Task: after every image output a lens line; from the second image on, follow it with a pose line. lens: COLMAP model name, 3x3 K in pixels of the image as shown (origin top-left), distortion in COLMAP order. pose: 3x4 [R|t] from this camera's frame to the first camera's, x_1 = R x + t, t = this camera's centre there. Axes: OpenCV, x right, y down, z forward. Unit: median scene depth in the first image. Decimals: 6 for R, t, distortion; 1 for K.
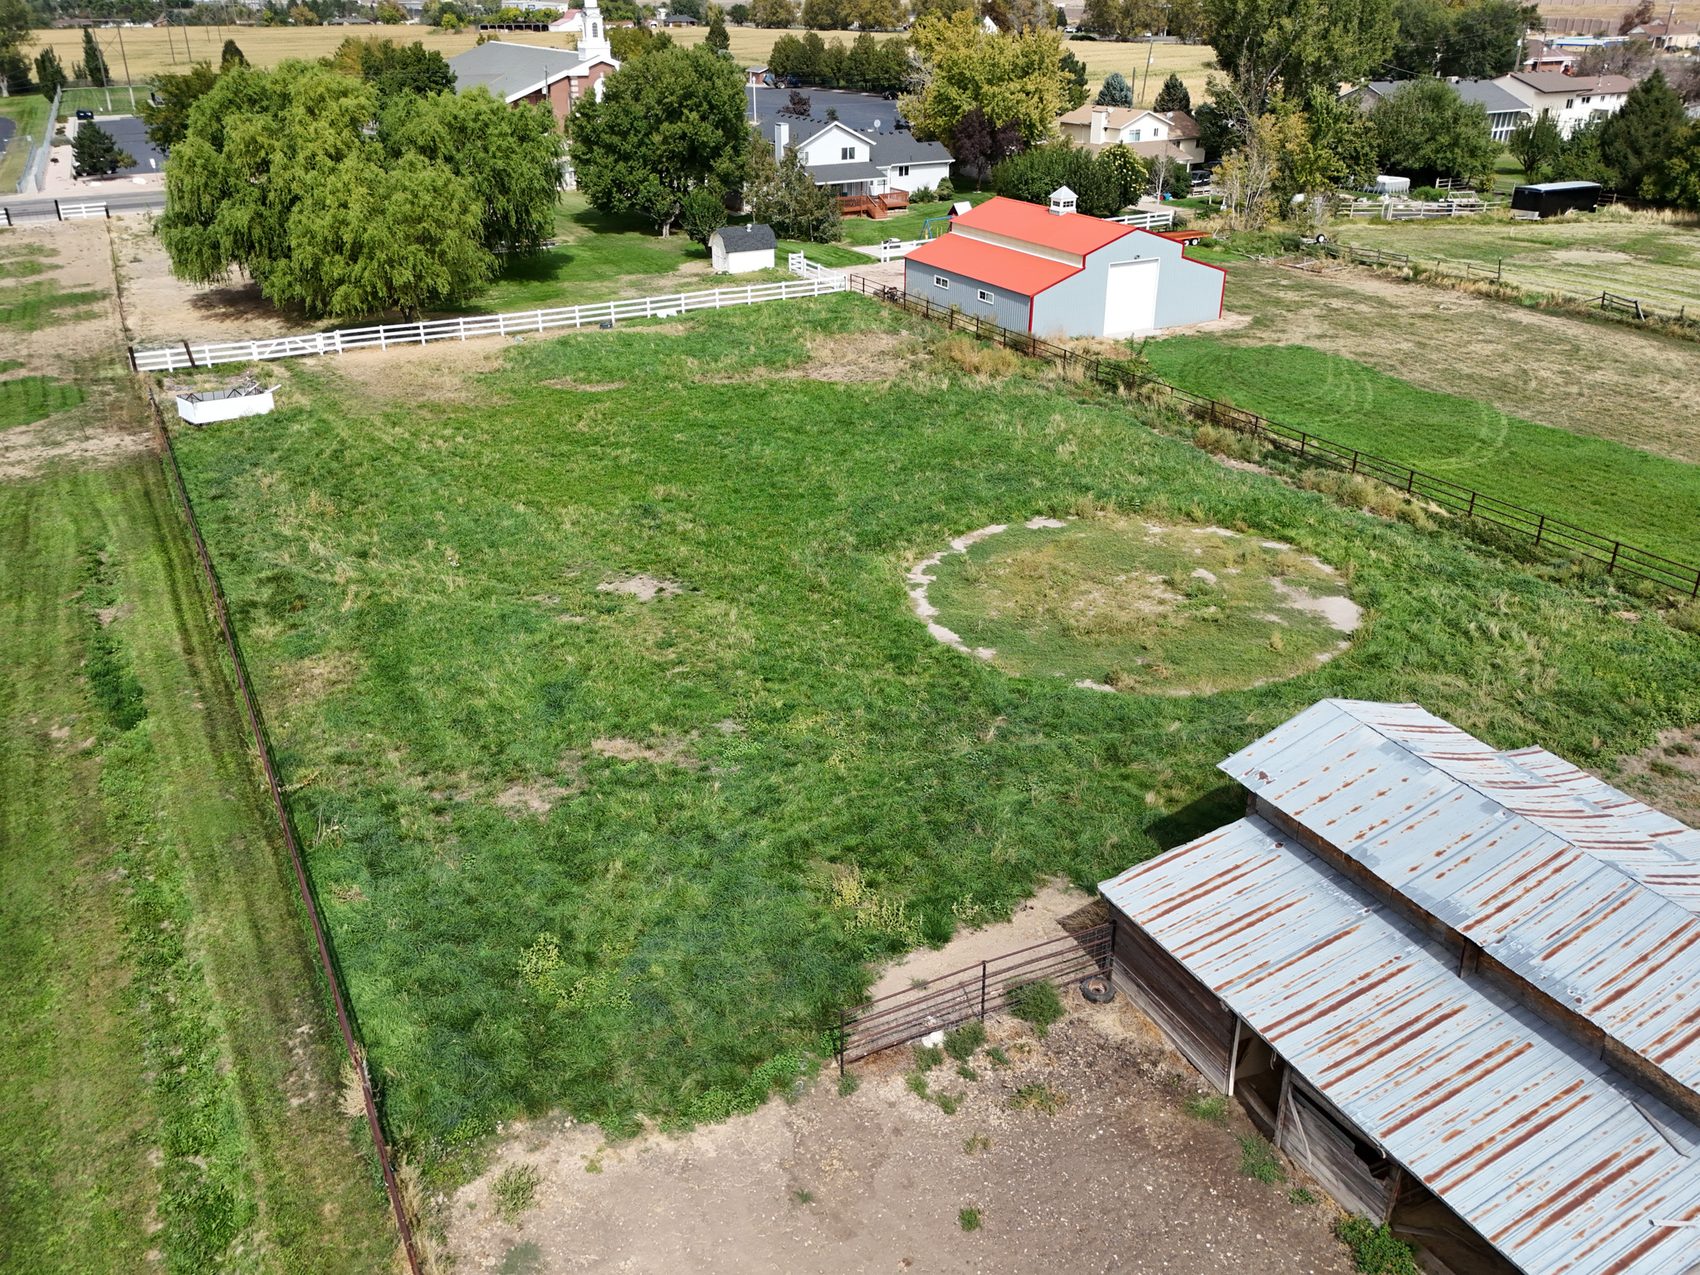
lens RADIAL K [[1336.7, 0, 796.5], [0, 1336.7, 597.1], [0, 0, 1]] dist [0.065596, -0.059183]
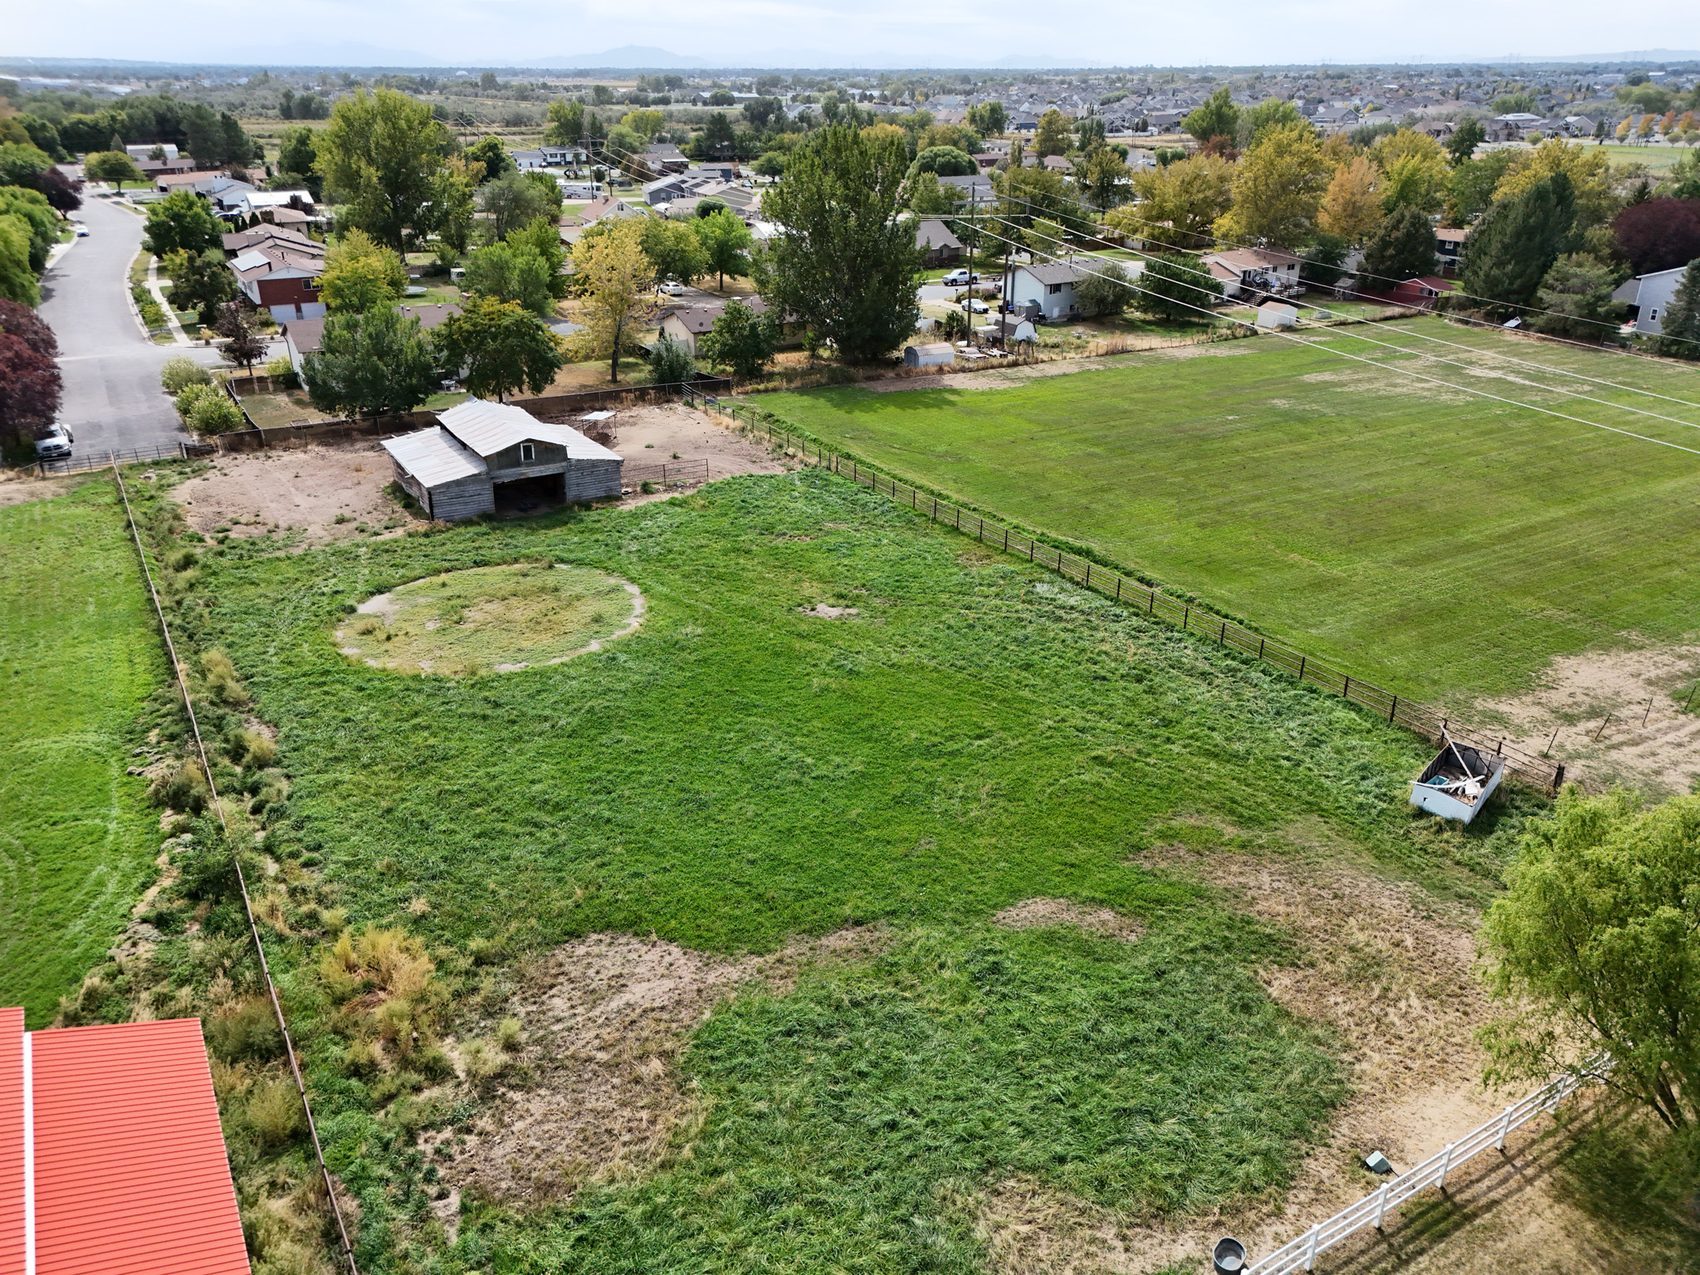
lens RADIAL K [[1253.9, 0, 850.0], [0, 1253.9, 637.5], [0, 0, 1]] dist [0.067266, -0.059396]
pose [[-0.995180, 0.050027, -0.084348, -0.014904], [-0.029997, 0.663593, 0.747493, -0.625644], [0.093367, 0.746420, -0.658893, 1.179539]]
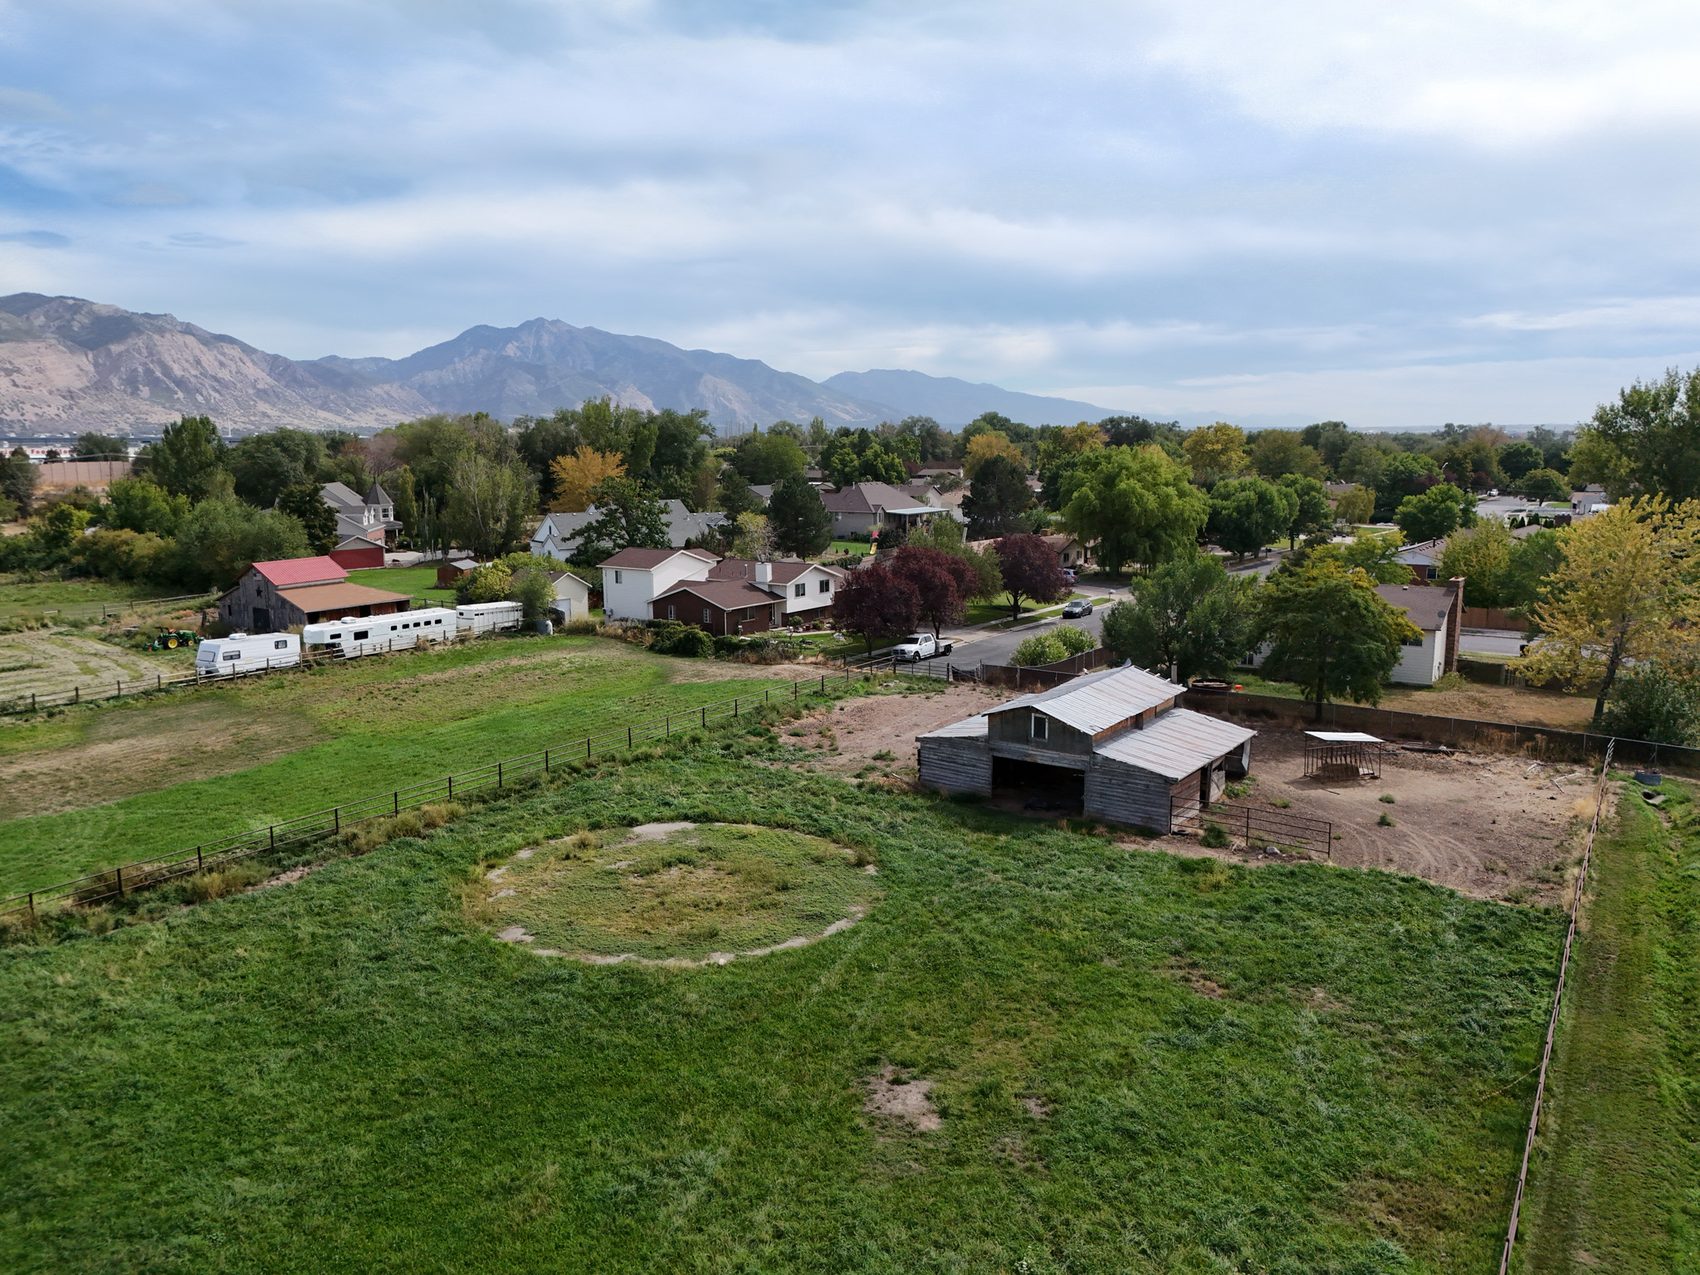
lens RADIAL K [[1244.0, 0, 850.0], [0, 1244.0, 637.5], [0, 0, 1]] dist [0.115182, -0.168911]
pose [[-0.501068, -0.122176, 0.856740, -0.395018], [0.366668, 0.866761, 0.338053, -0.277839], [-0.783891, 0.483527, -0.389508, 0.707110]]
